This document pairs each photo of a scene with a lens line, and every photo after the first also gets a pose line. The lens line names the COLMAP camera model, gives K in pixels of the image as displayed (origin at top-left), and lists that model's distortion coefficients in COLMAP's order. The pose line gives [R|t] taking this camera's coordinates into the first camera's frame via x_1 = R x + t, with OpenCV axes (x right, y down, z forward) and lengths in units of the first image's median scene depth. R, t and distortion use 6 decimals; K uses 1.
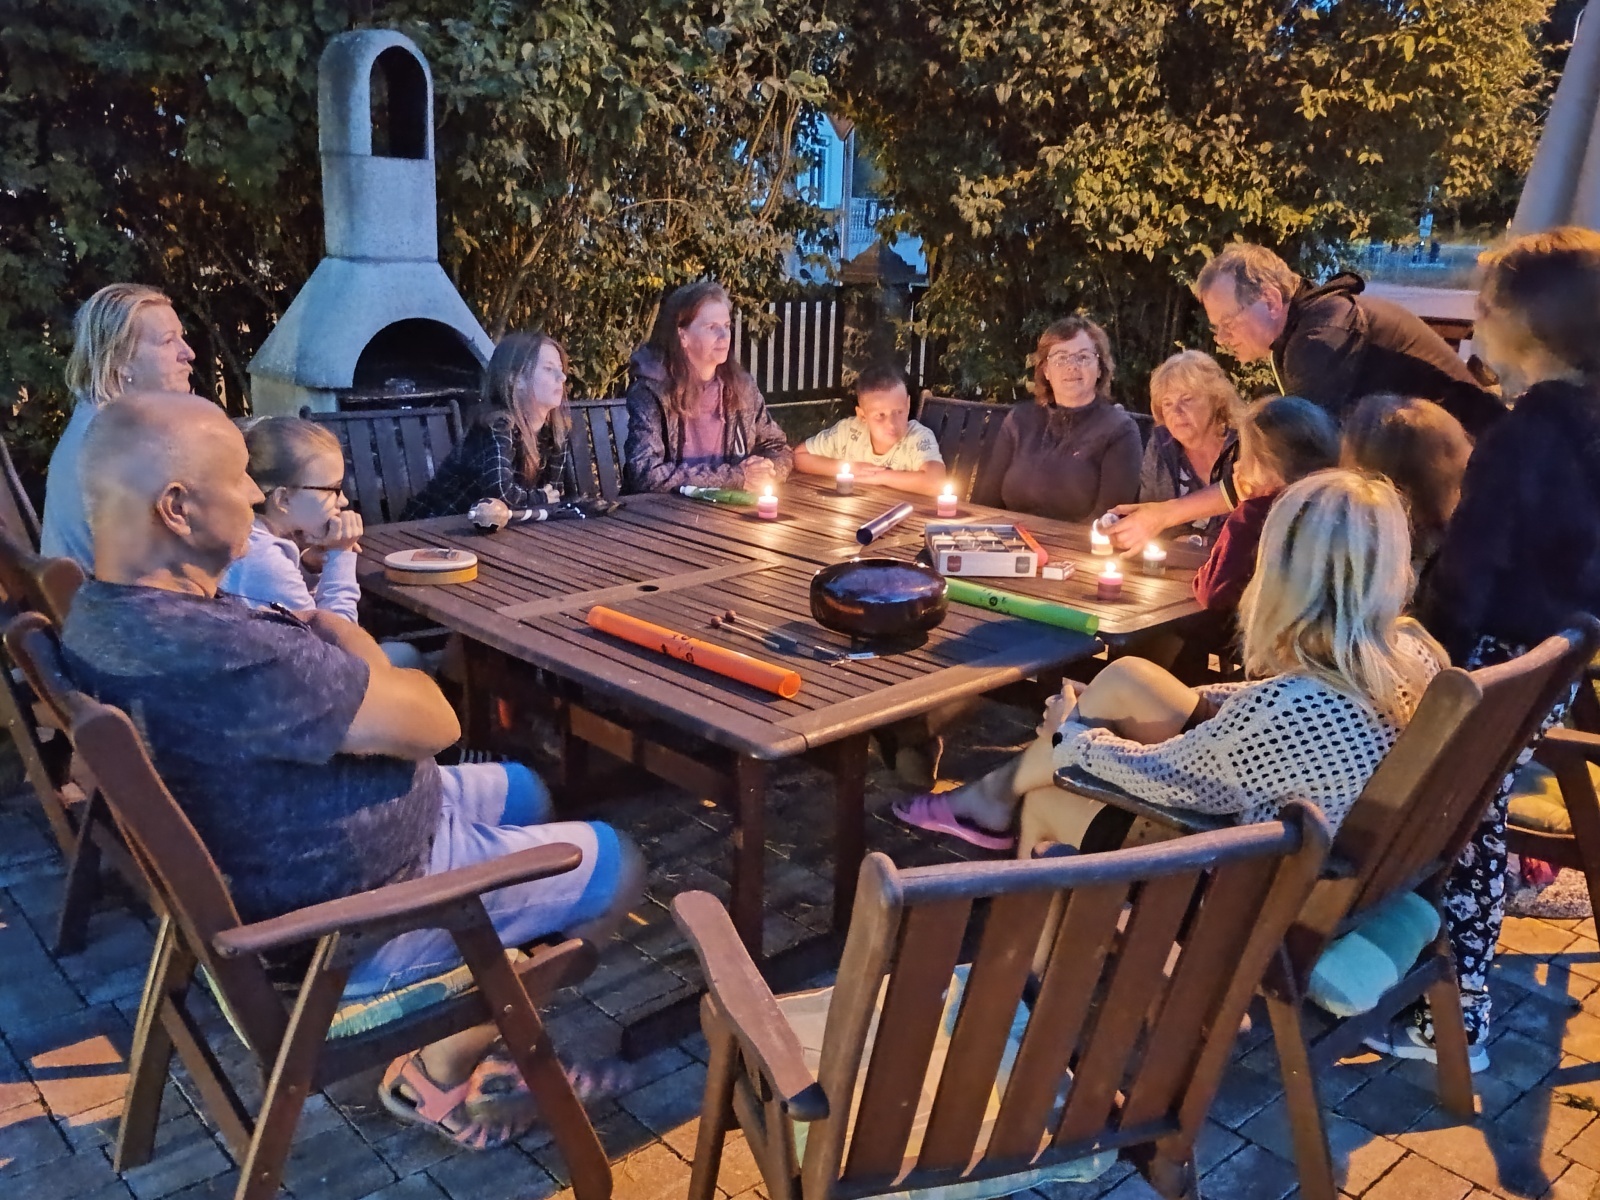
lens RADIAL K [[1334.6, 0, 805.9], [0, 1334.6, 605.5], [0, 0, 1]] dist [0.037340, -0.052161]
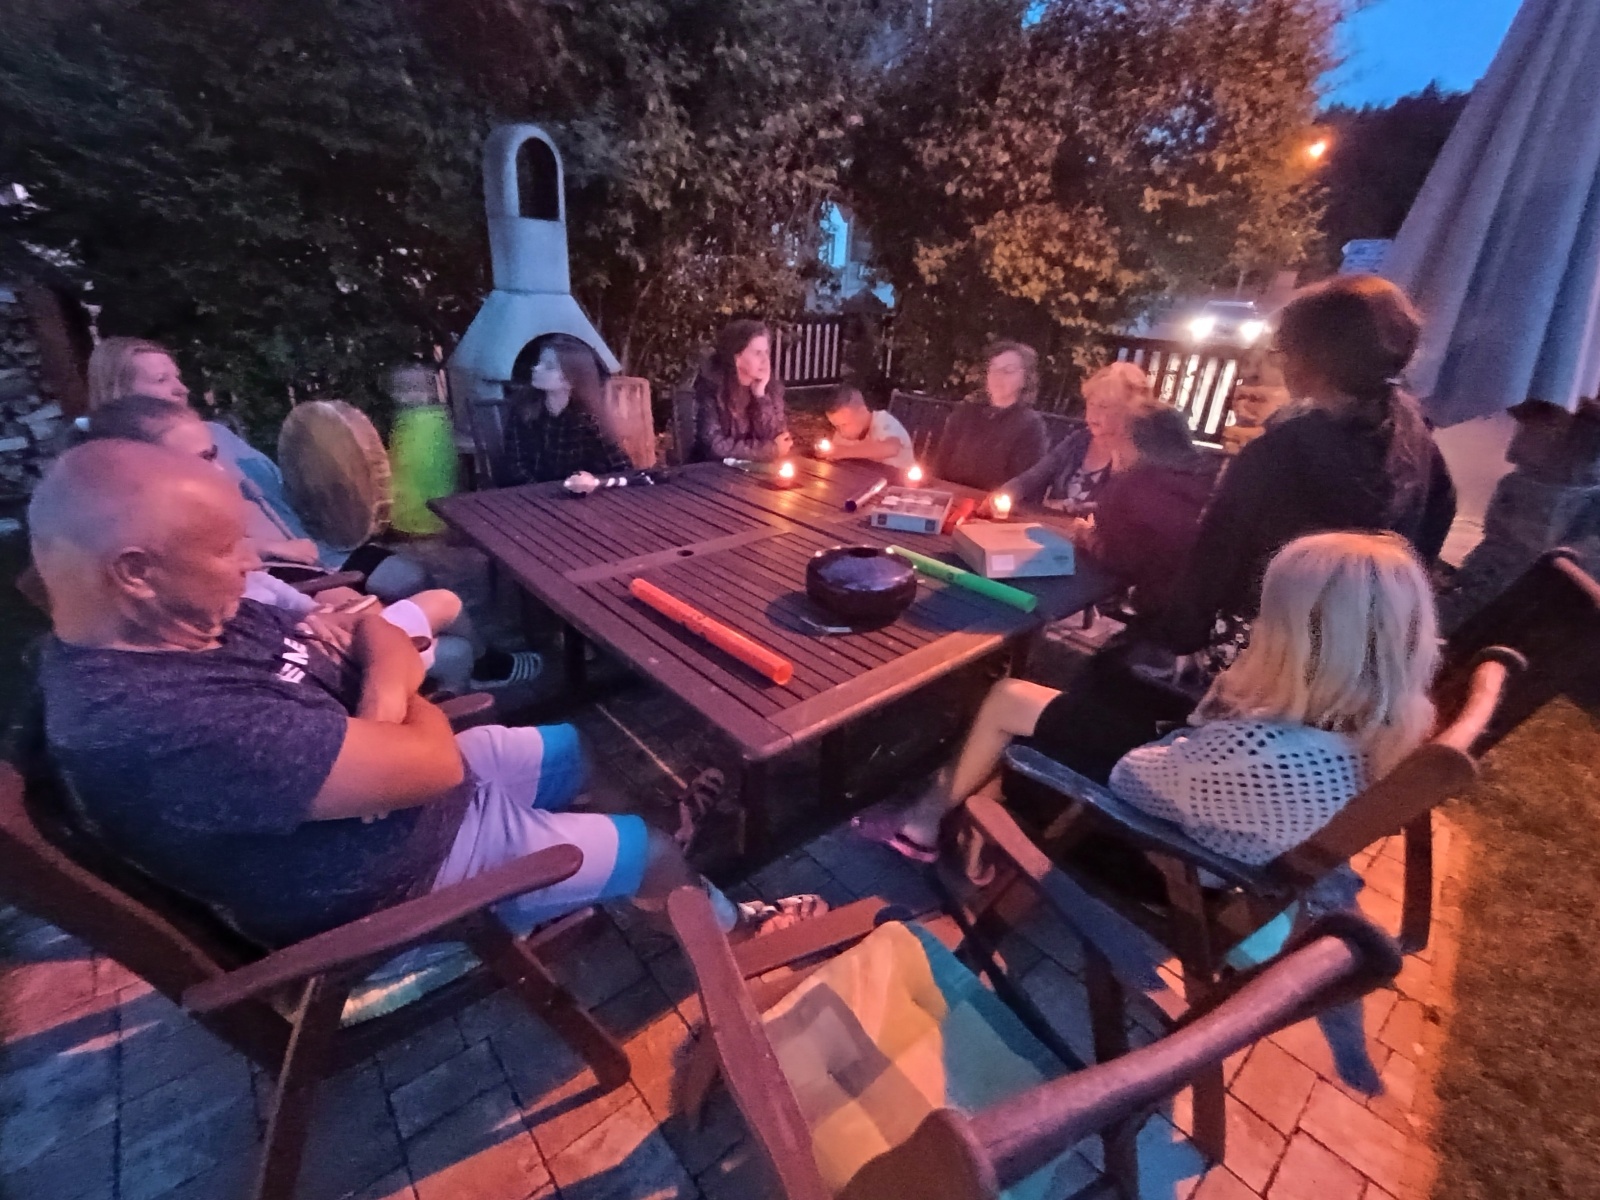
lens RADIAL K [[723.2, 0, 800.9], [0, 723.2, 589.7], [0, 0, 1]] dist [-0.009127, 0.000539]
pose [[0.999422, 0.028340, -0.018771, 0.004085], [-0.025656, 0.991129, 0.130405, -0.030595], [0.022300, -0.129848, 0.991283, 0.122619]]
